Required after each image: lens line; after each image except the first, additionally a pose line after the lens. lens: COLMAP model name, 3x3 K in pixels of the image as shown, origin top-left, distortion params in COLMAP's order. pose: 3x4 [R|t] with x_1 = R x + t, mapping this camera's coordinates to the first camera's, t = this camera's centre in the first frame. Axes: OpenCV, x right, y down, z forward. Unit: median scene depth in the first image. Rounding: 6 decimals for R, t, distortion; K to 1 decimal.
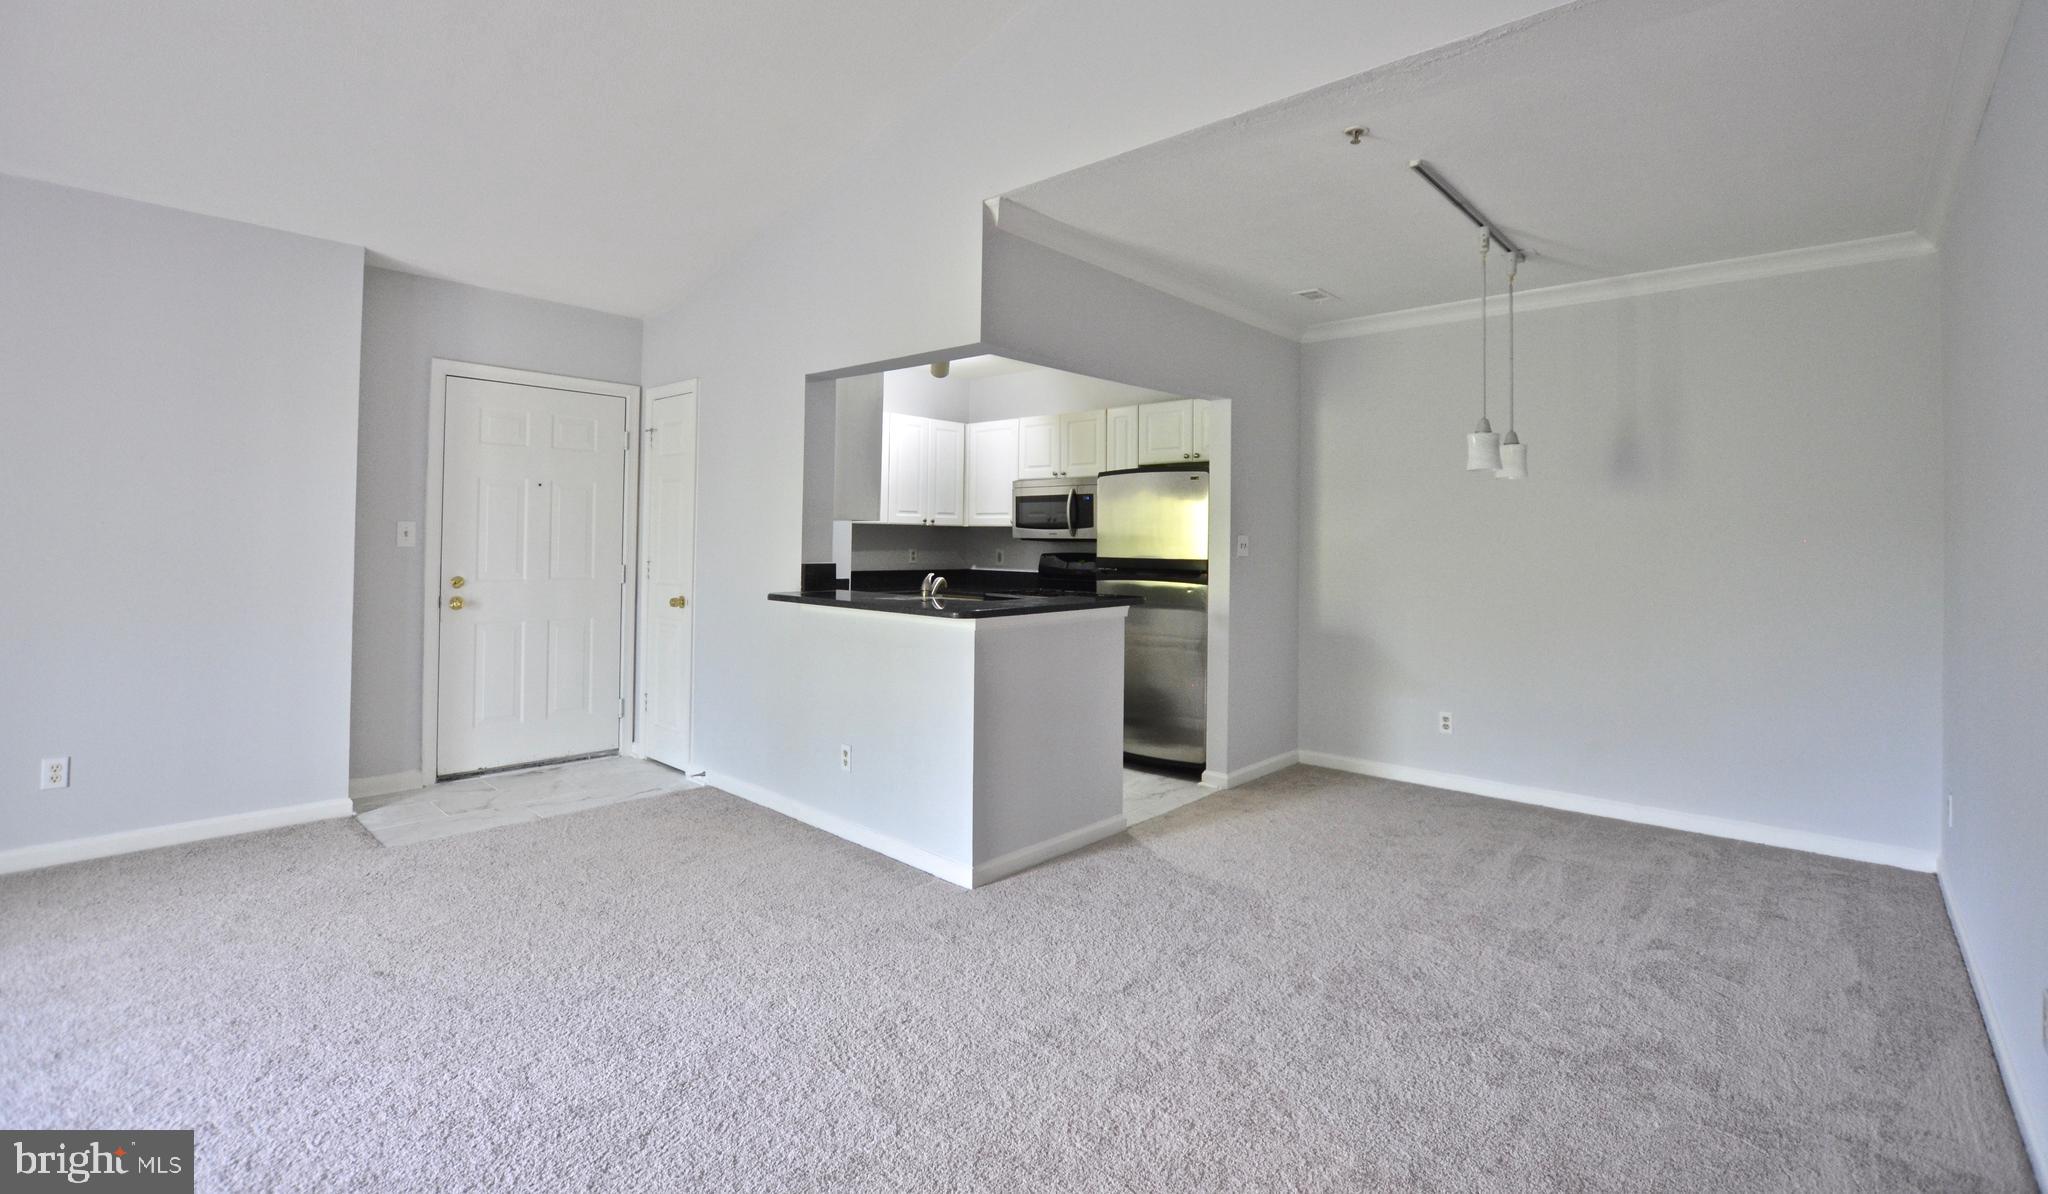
lens RADIAL K [[913.2, 0, 1021.2], [0, 913.2, 537.0], [0, 0, 1]] dist [-0.000112, 0.000002]
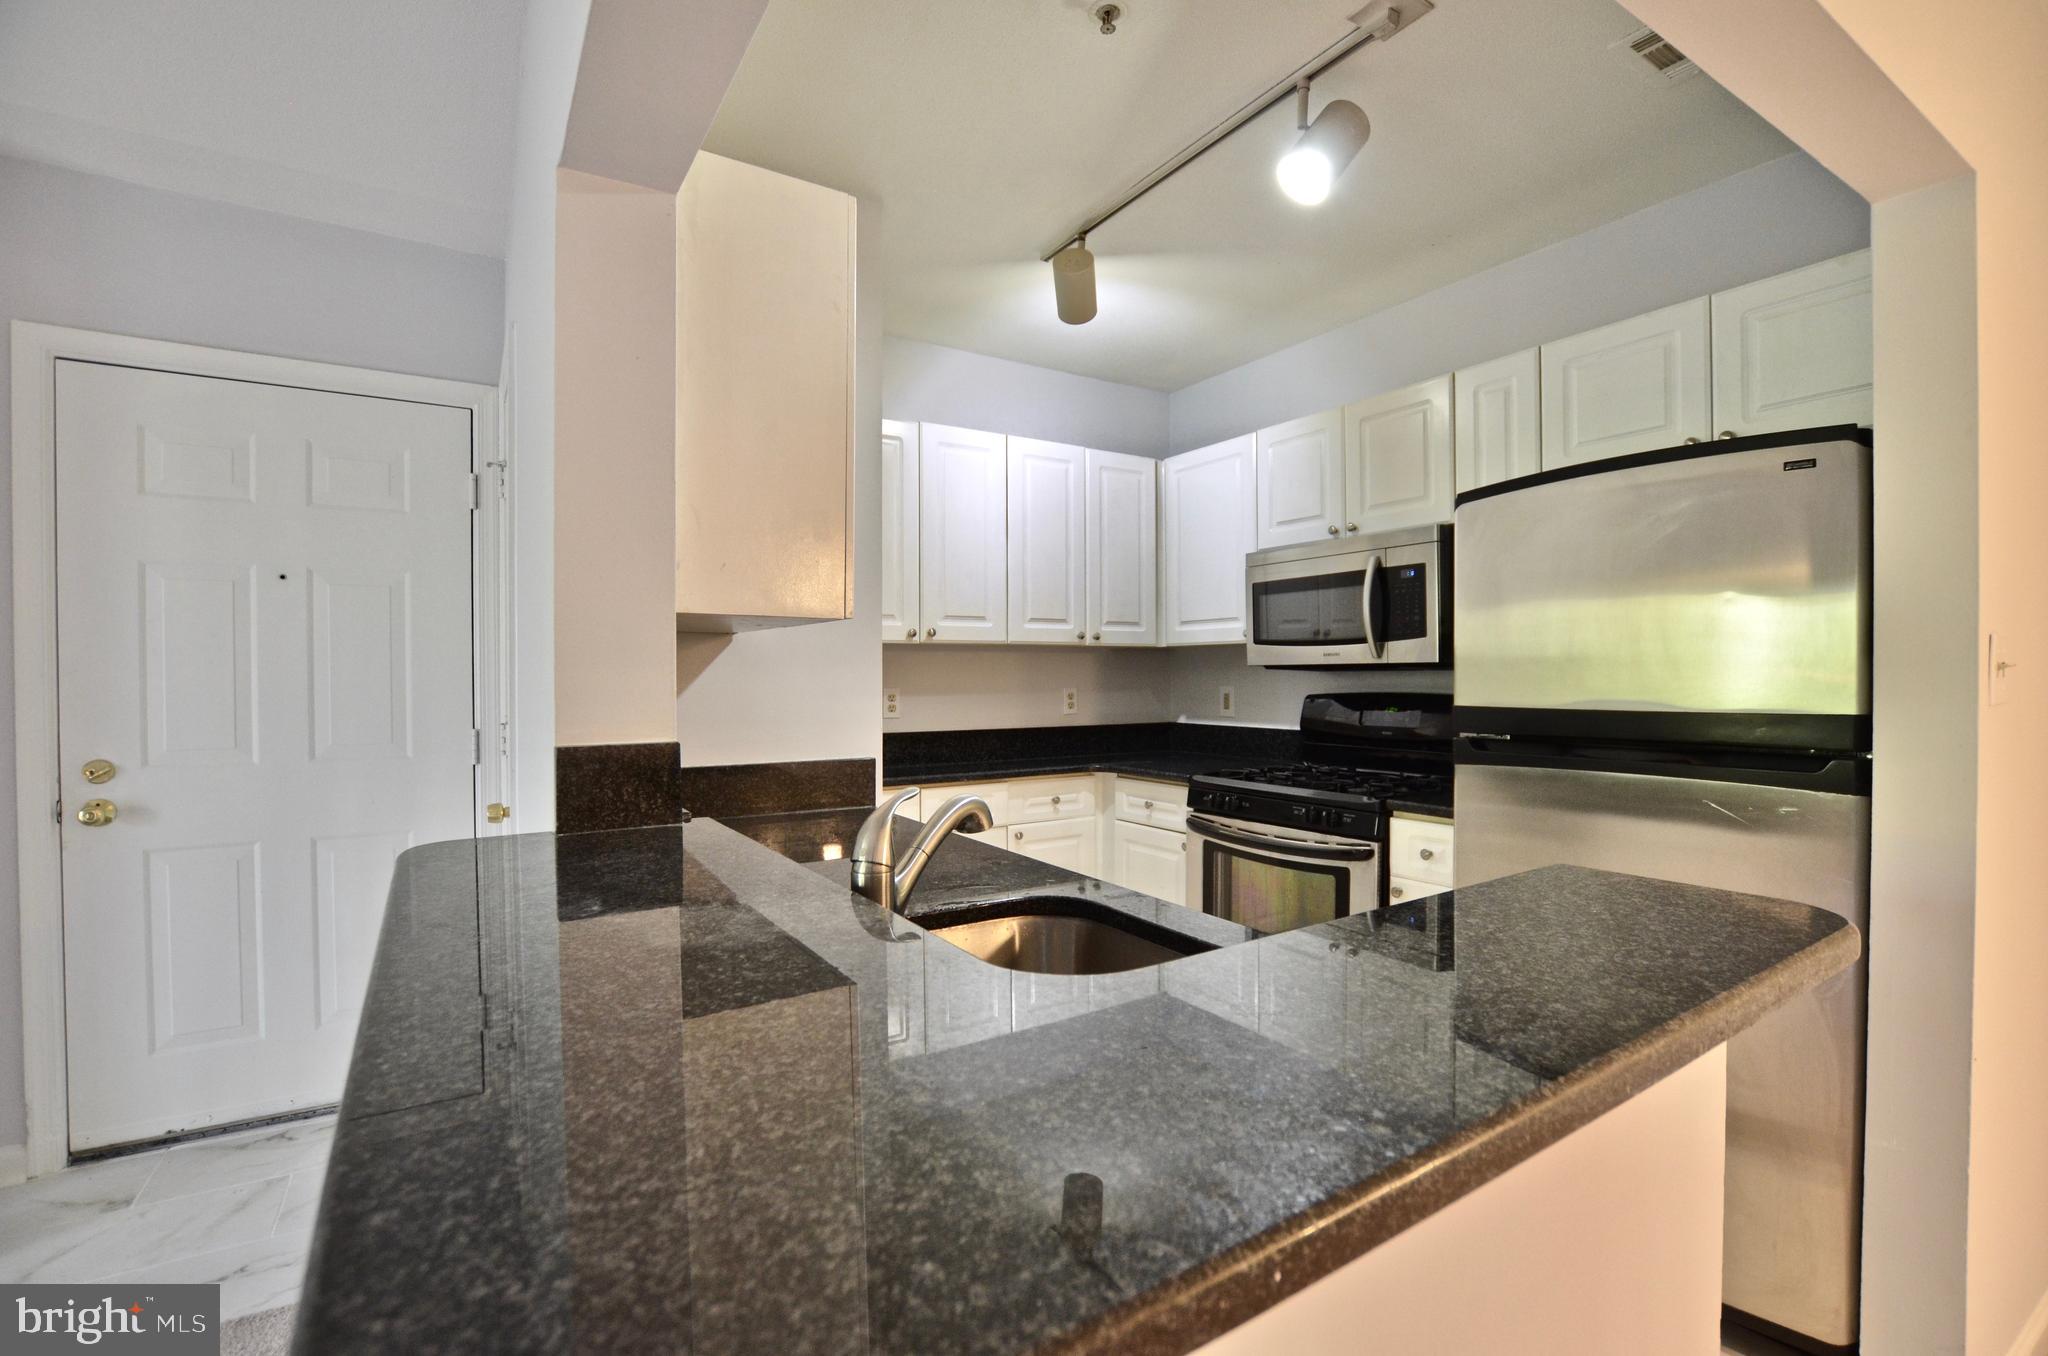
lens RADIAL K [[907.6, 0, 1030.2], [0, 907.6, 686.9], [0, 0, 1]] dist [-0.024232, 0.005854]
pose [[0.965030, -0.013818, -0.261774, 0.006145], [0.017957, 0.999749, 0.013427, 0.004303], [0.261523, -0.017658, 0.965036, 0.493834]]
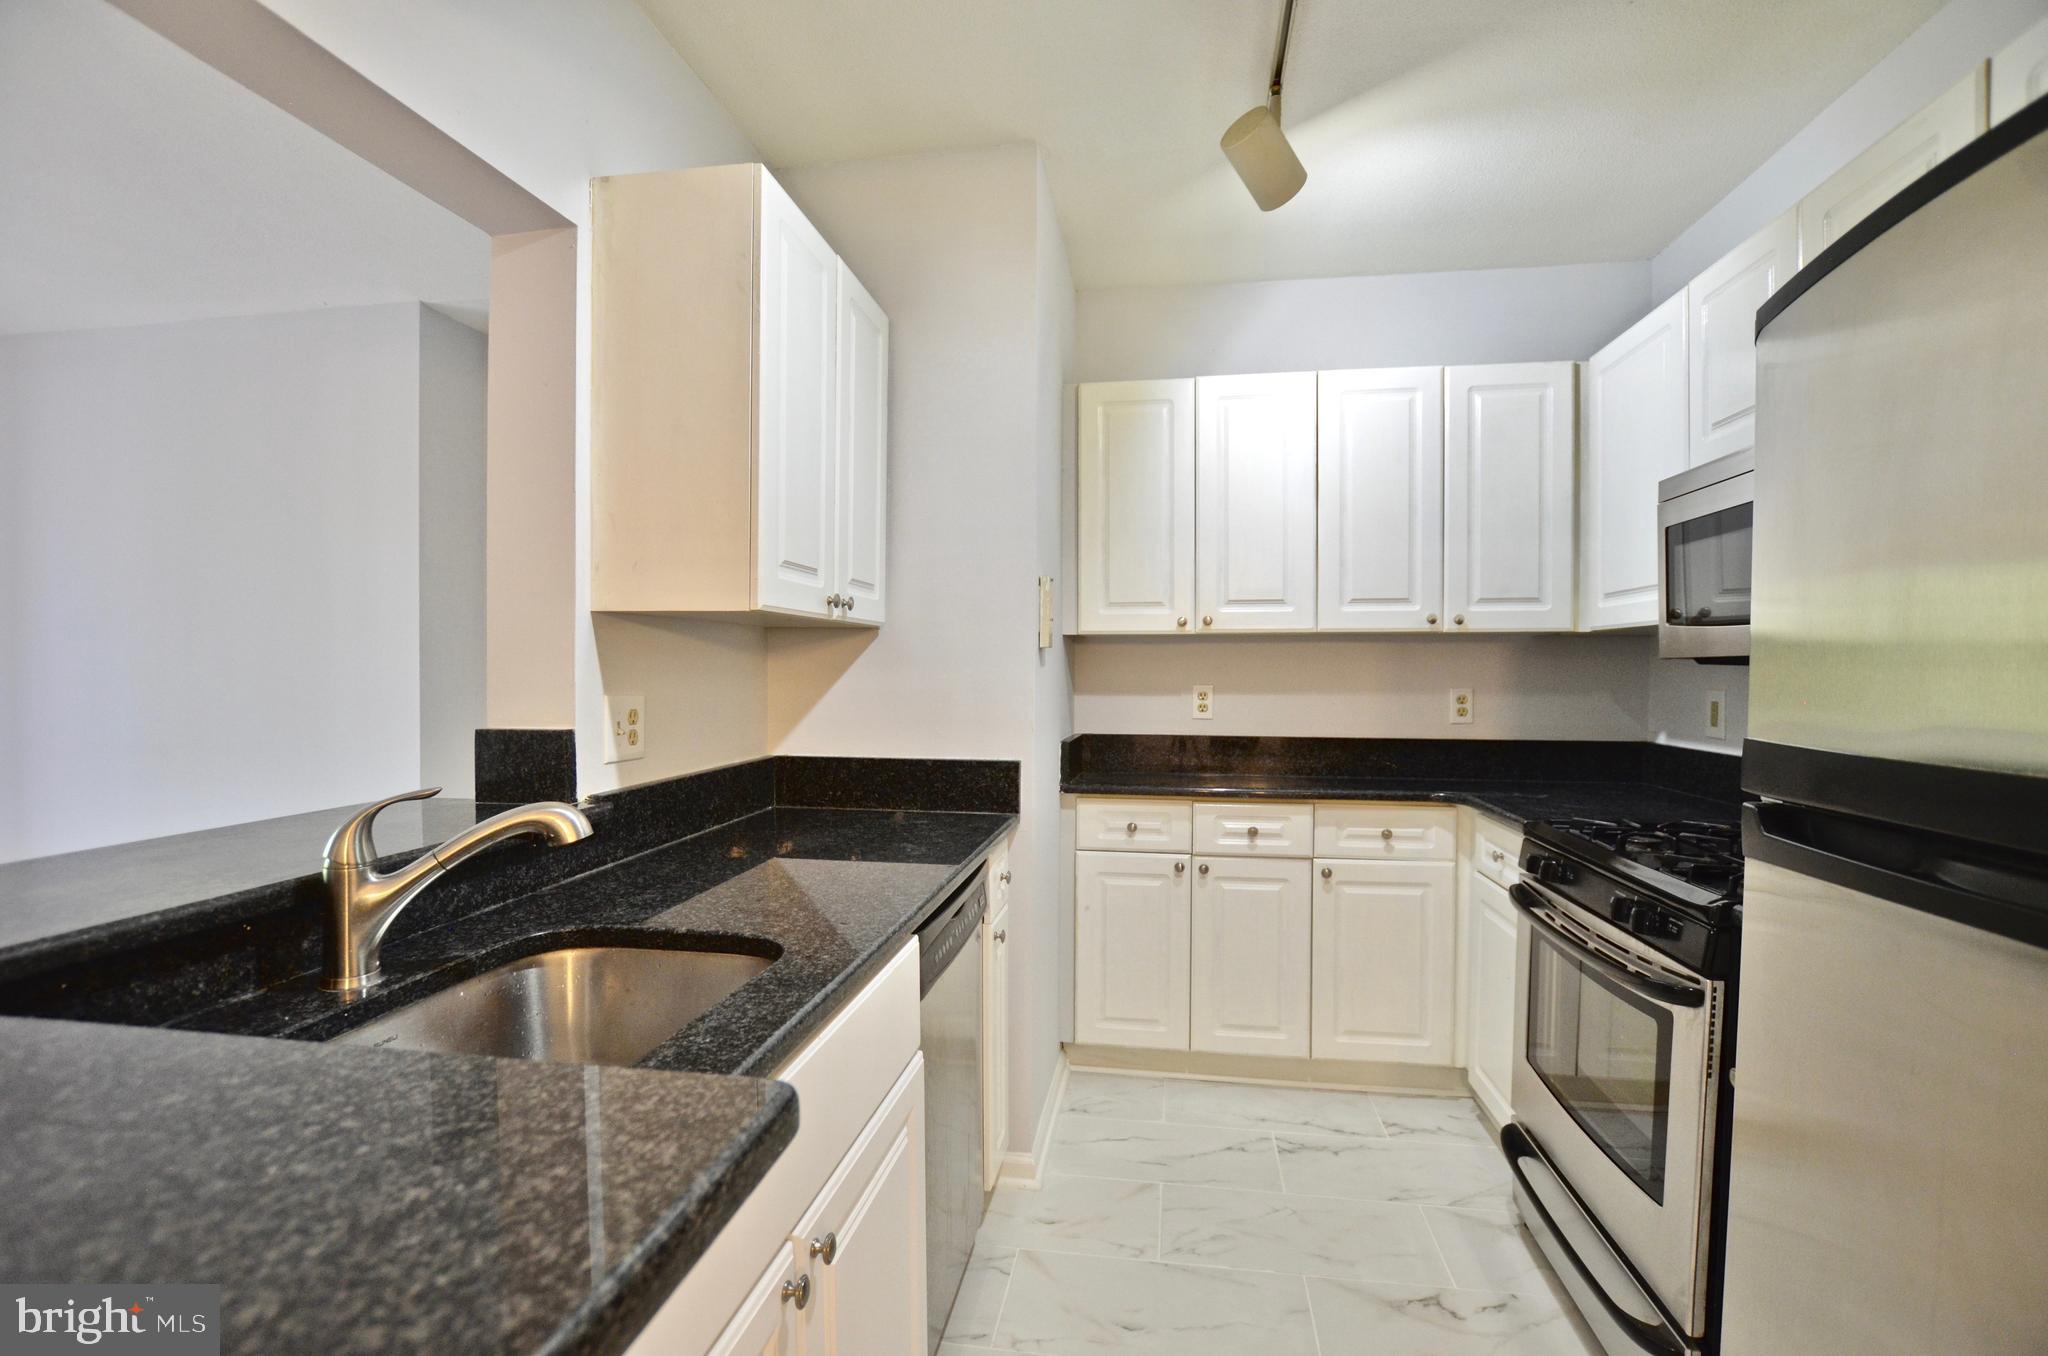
lens RADIAL K [[907.6, 0, 1038.6], [0, 907.6, 684.5], [0, 0, 1]] dist [-0.024232, 0.005854]
pose [[0.550558, 0.000417, -0.834797, 0.139139], [0.008721, 0.999942, 0.006251, 0.006816], [0.834751, -0.010721, 0.550523, 0.661954]]
